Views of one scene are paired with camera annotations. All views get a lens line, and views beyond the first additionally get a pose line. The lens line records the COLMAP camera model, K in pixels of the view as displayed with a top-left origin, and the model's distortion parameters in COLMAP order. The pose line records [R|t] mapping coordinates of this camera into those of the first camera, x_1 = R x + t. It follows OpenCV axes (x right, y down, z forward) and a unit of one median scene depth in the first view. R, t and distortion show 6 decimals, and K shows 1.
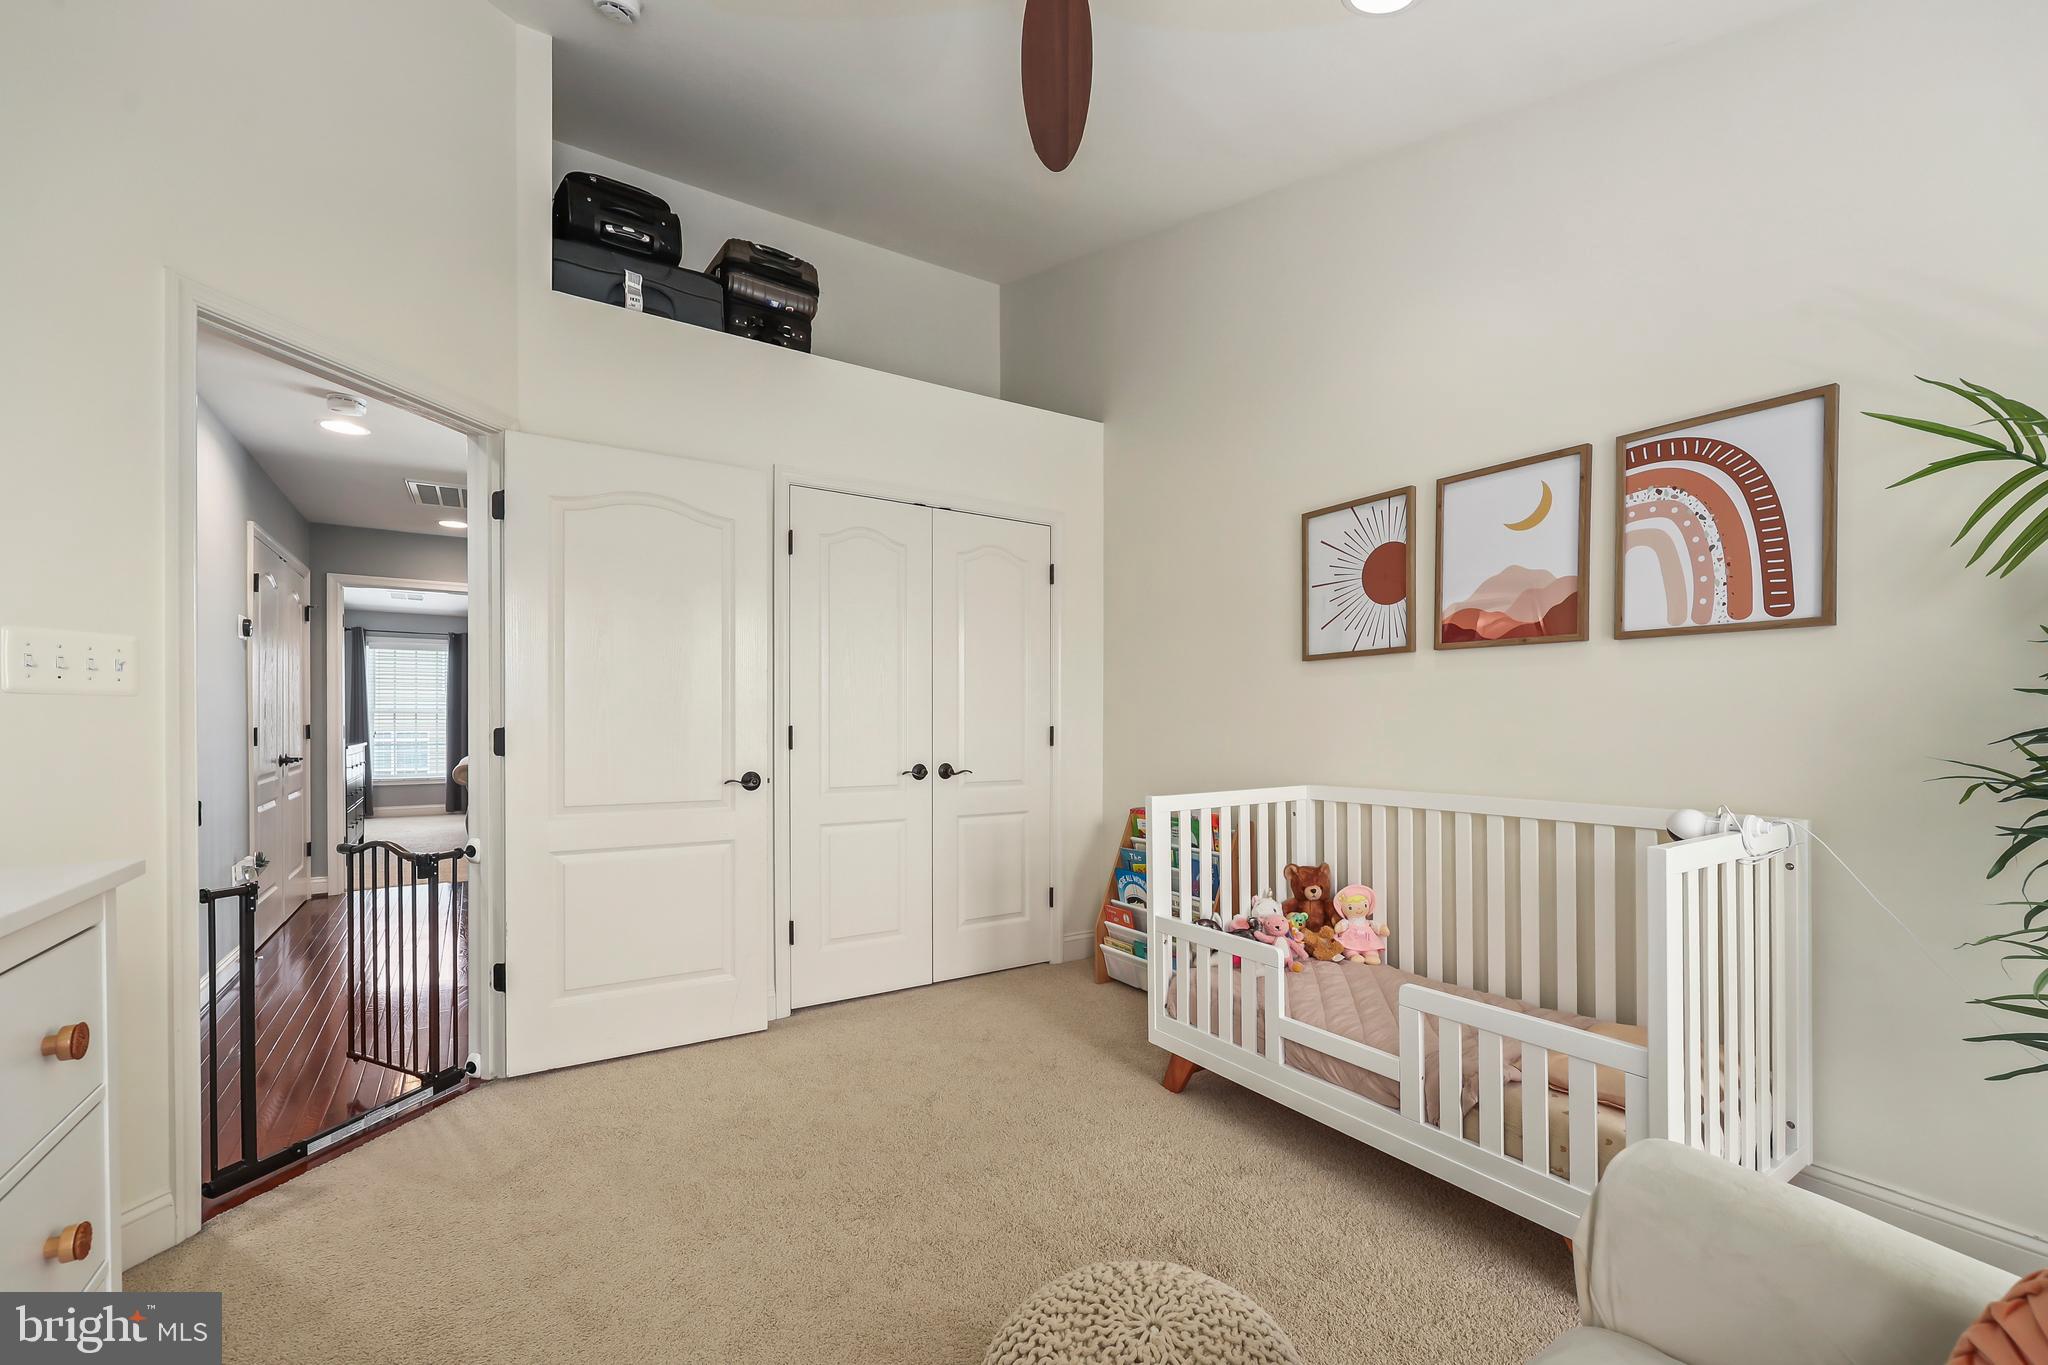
lens RADIAL K [[875.3, 0, 1031.8], [0, 875.3, 723.2], [0, 0, 1]] dist [0.004655, -0.000452]
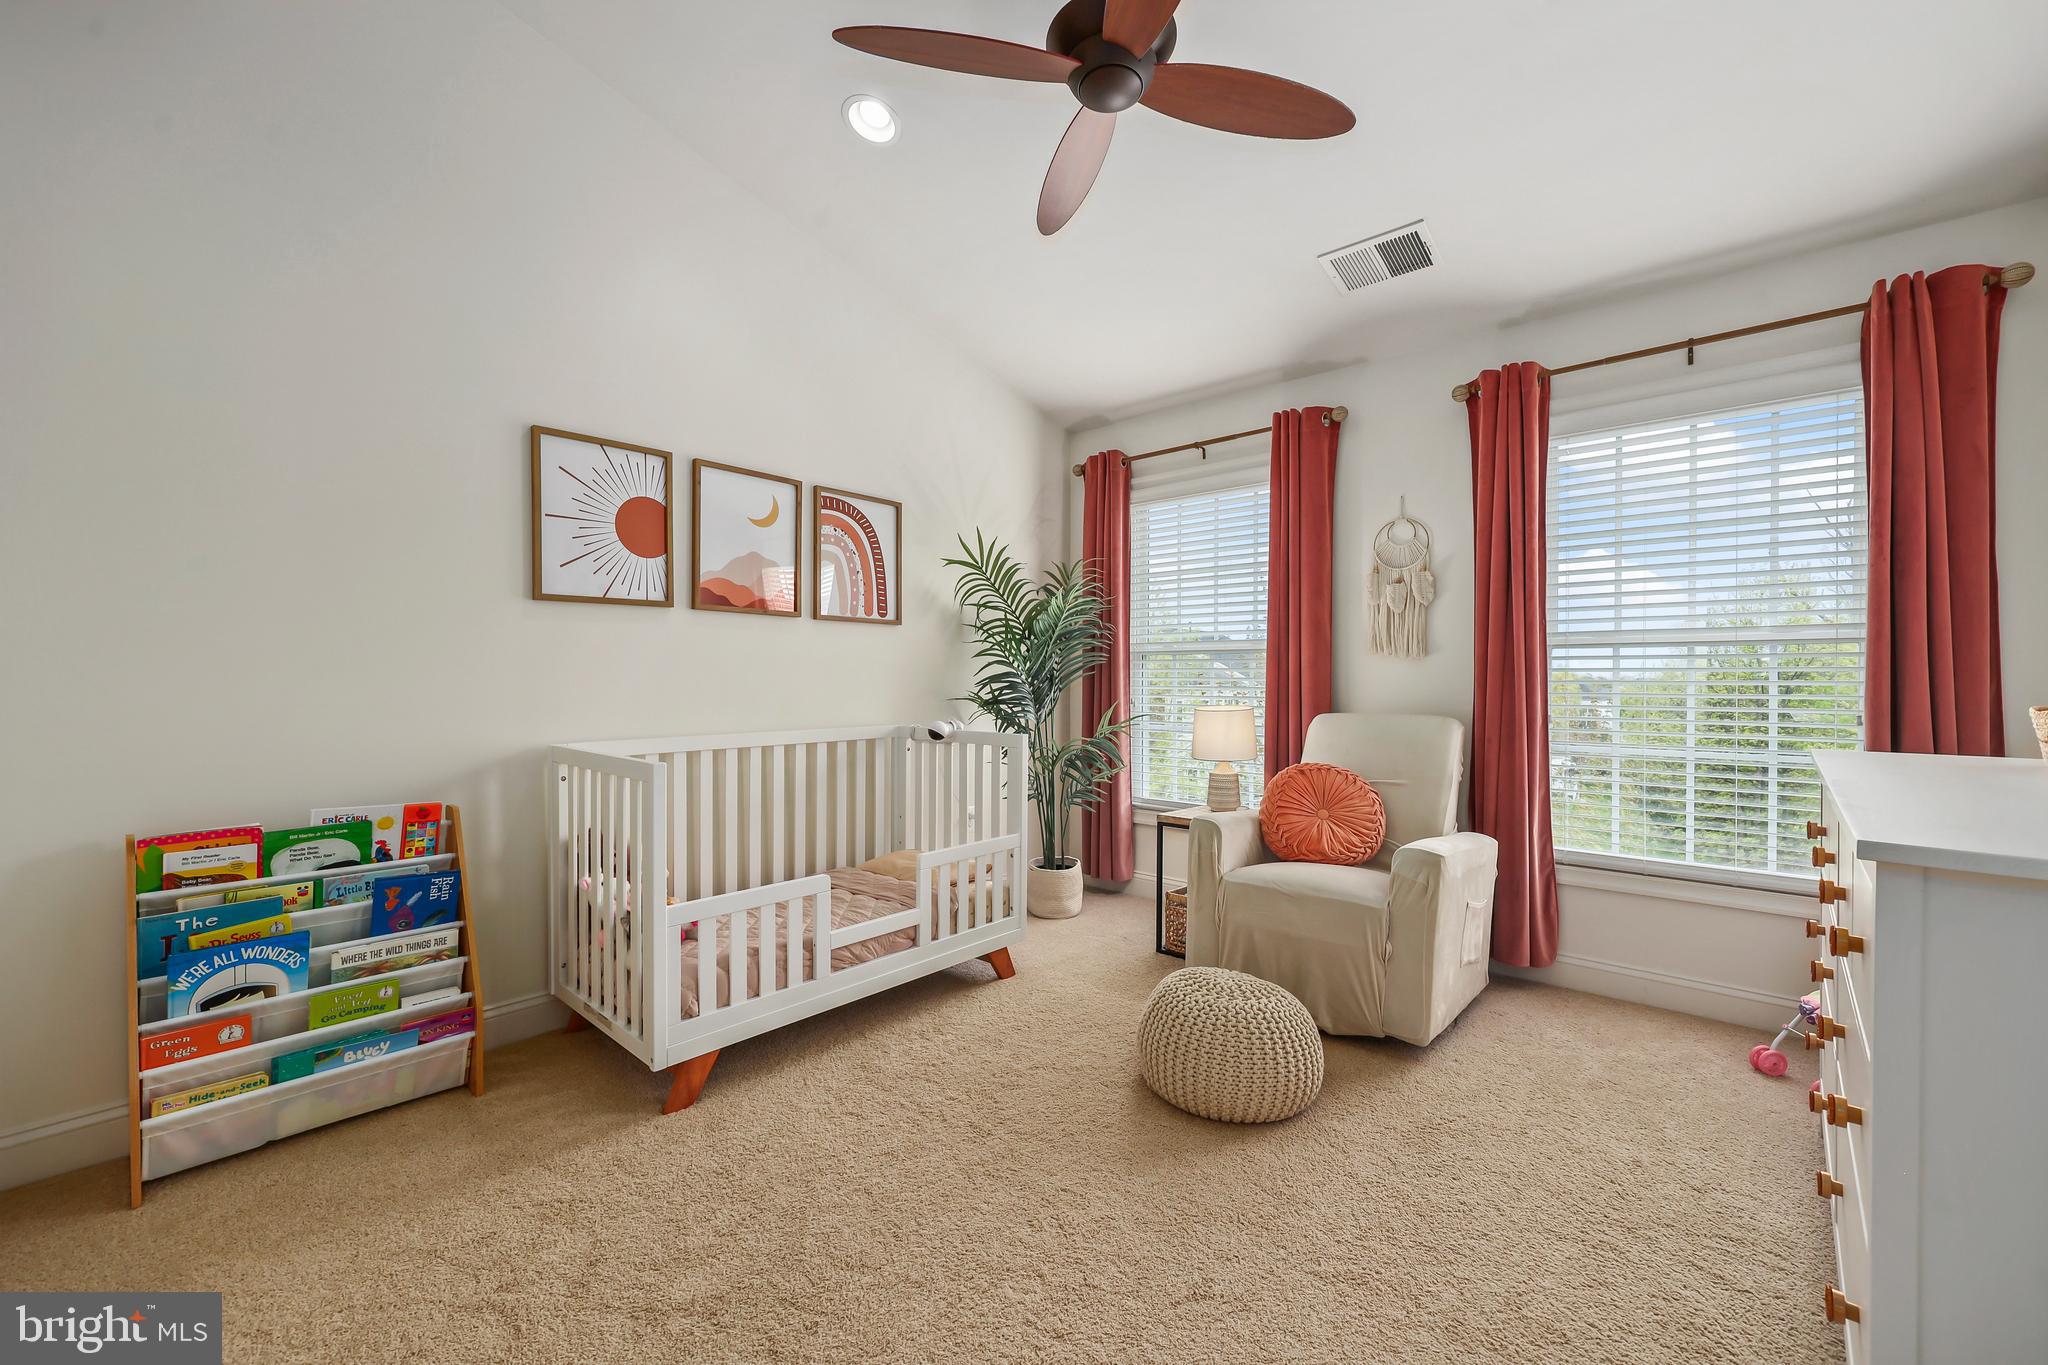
lens RADIAL K [[875.3, 0, 1024.6], [0, 875.3, 674.4], [0, 0, 1]] dist [0.004655, -0.000452]
pose [[-0.296885, -0.006846, 0.954889, -0.892159], [-0.010743, 0.999935, 0.003829, -0.010200], [-0.954853, -0.009121, -0.296939, 1.117171]]
